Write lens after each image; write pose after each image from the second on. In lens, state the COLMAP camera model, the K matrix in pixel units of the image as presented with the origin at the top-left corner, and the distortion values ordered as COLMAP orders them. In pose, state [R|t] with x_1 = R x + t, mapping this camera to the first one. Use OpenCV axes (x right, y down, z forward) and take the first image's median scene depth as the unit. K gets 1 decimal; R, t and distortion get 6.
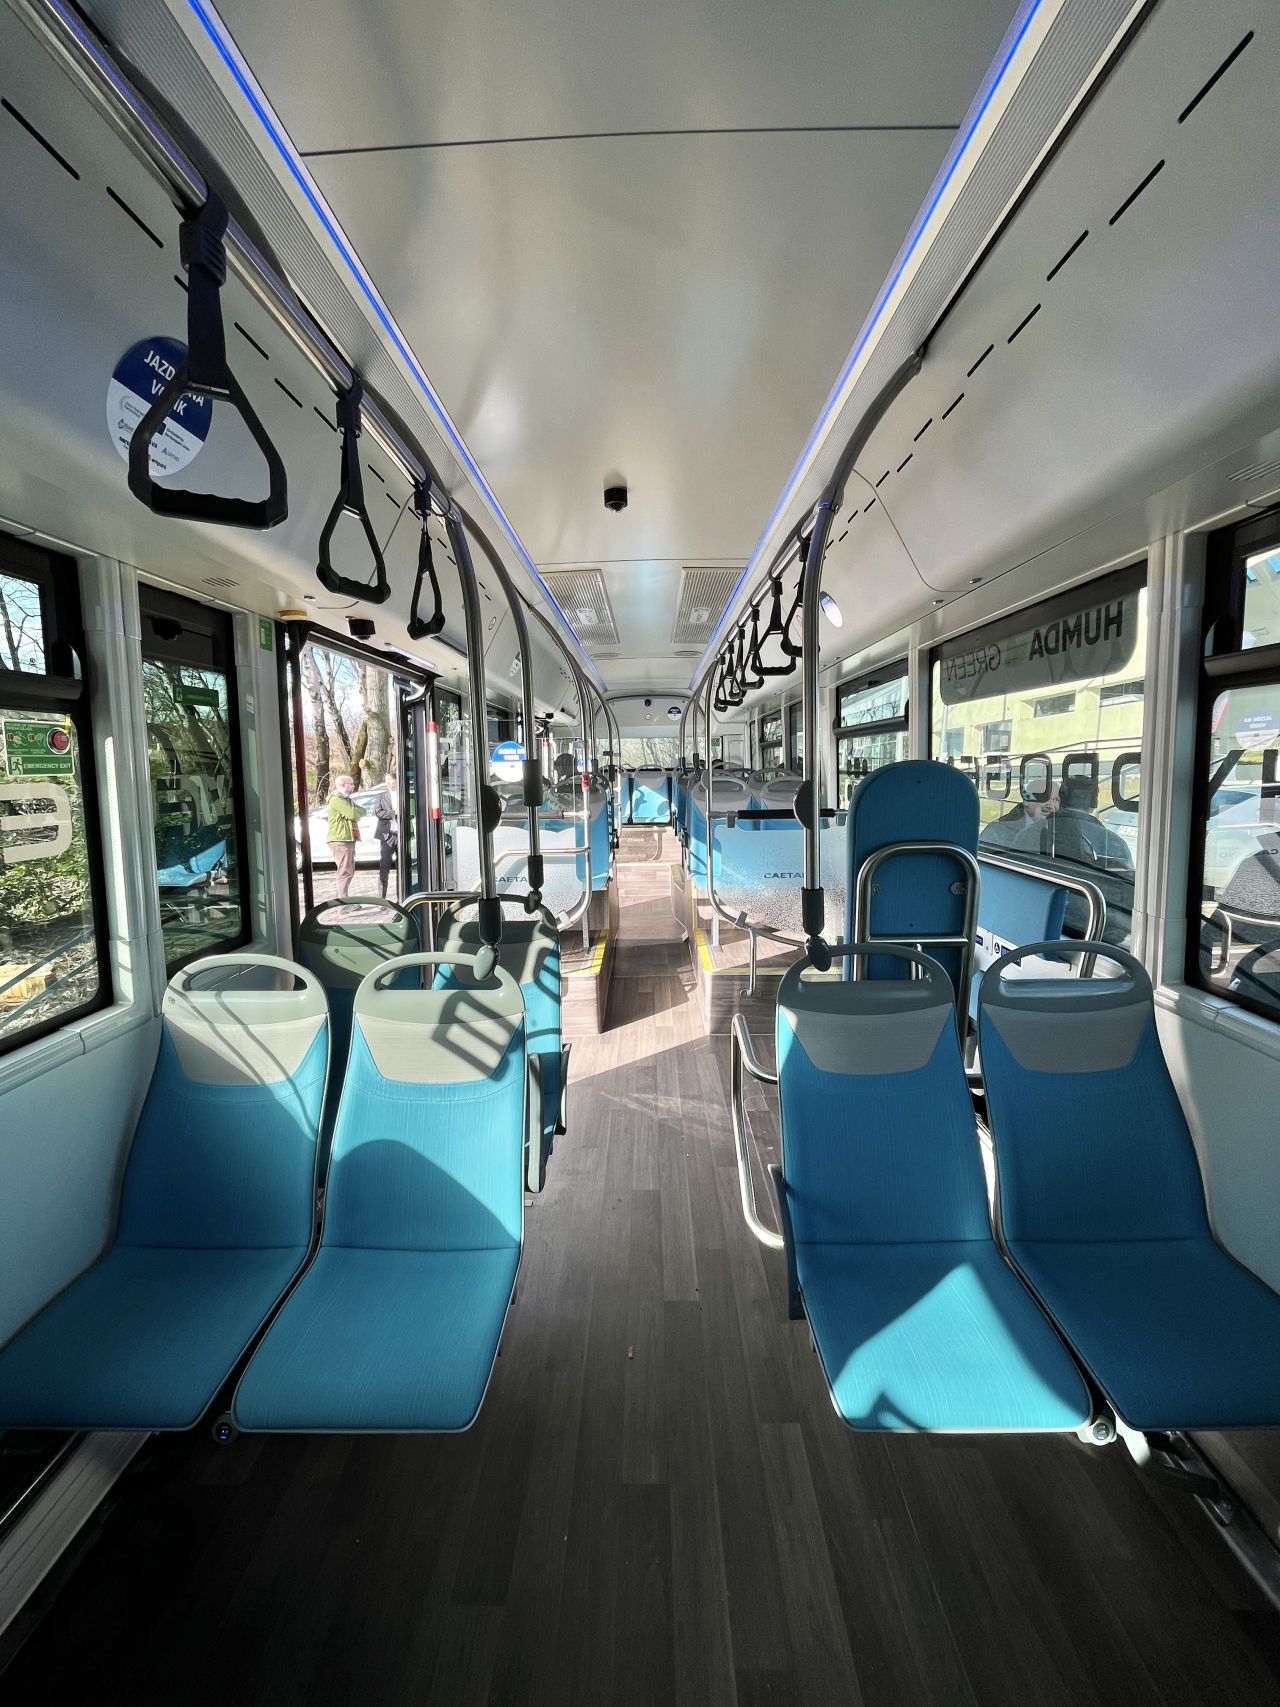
lens RADIAL K [[695.9, 0, 636.3], [0, 695.9, 840.0], [0, 0, 1]] dist [0.003191, 0.000086]
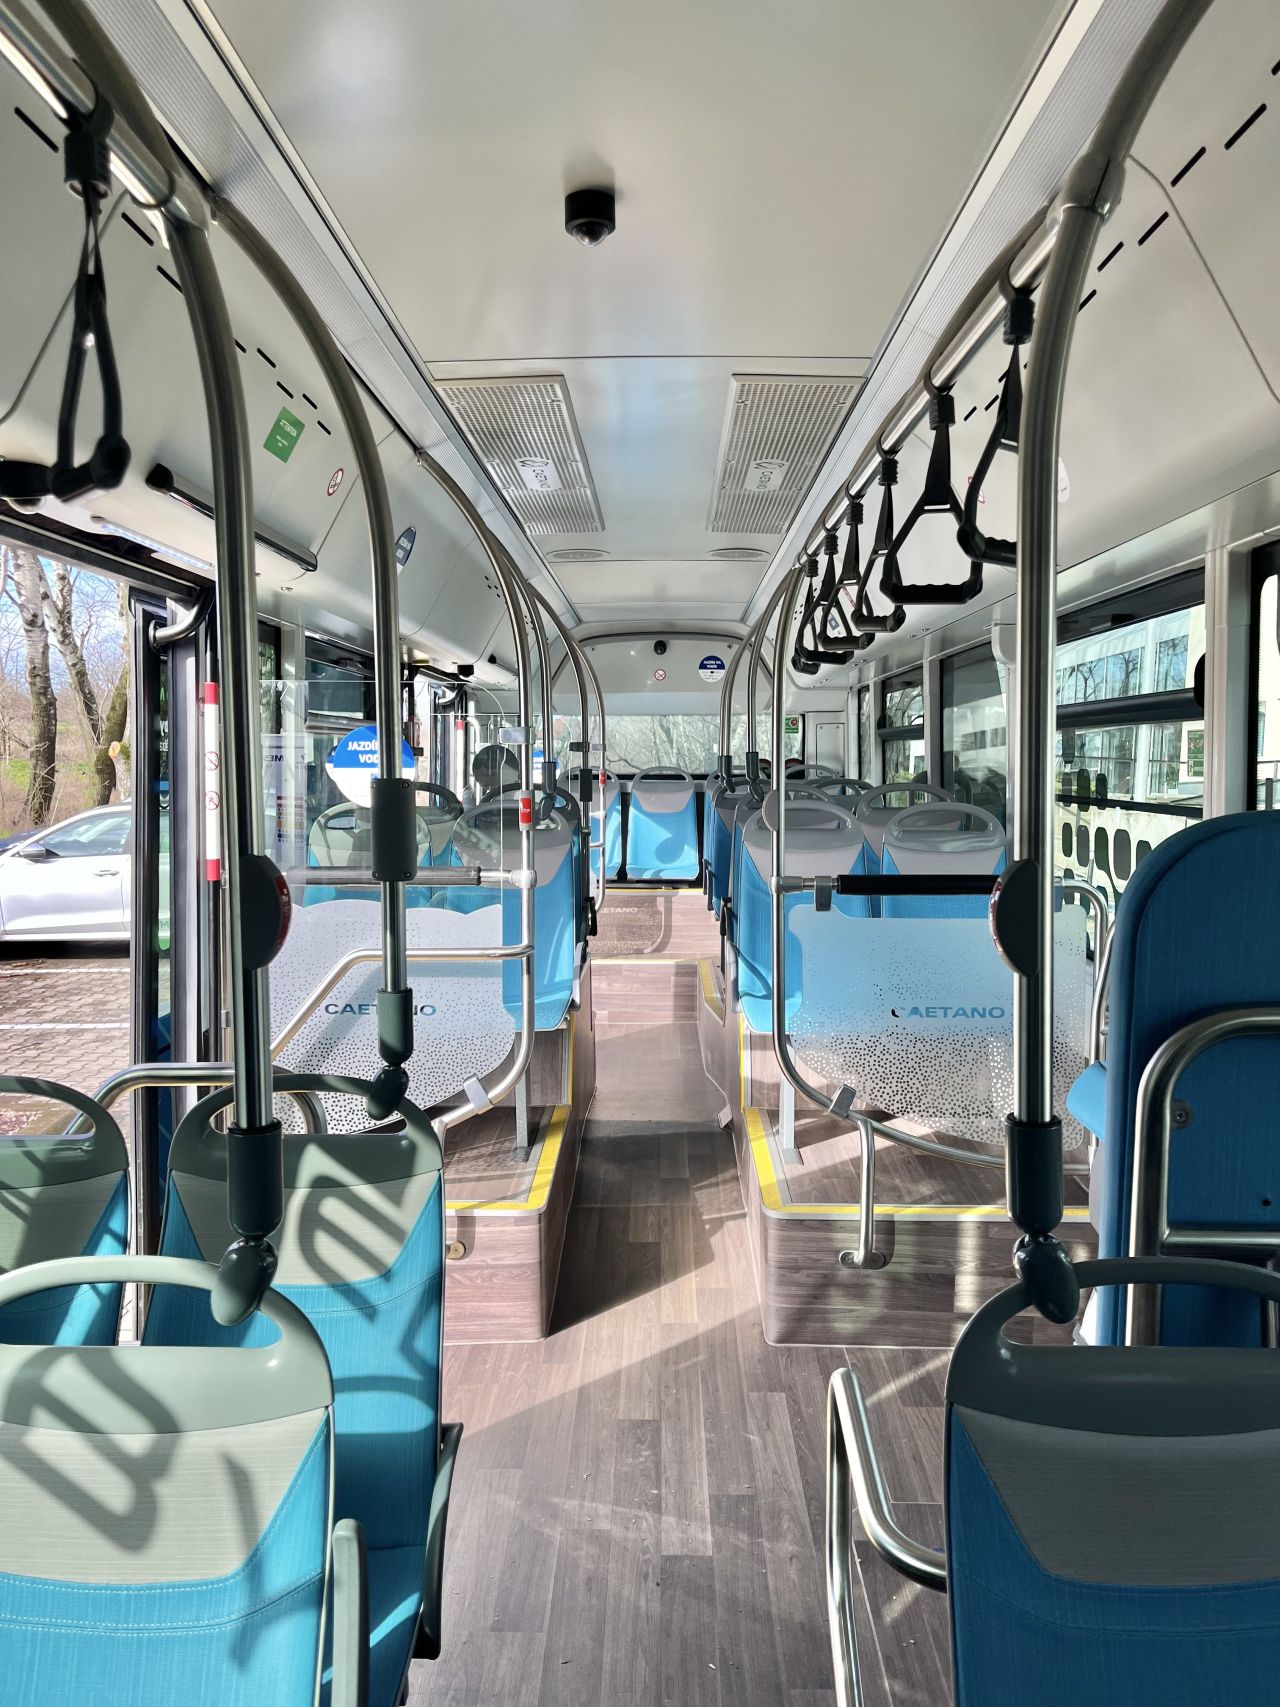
lens RADIAL K [[1273.4, 0, 633.1], [0, 1273.4, 847.7], [0, 0, 1]] dist [0.048960, -0.002739]
pose [[0.999810, 0.018760, -0.005290, 0.007411], [-0.018930, 0.999242, -0.034026, -0.028876], [0.004647, 0.034119, 0.999407, 0.109397]]
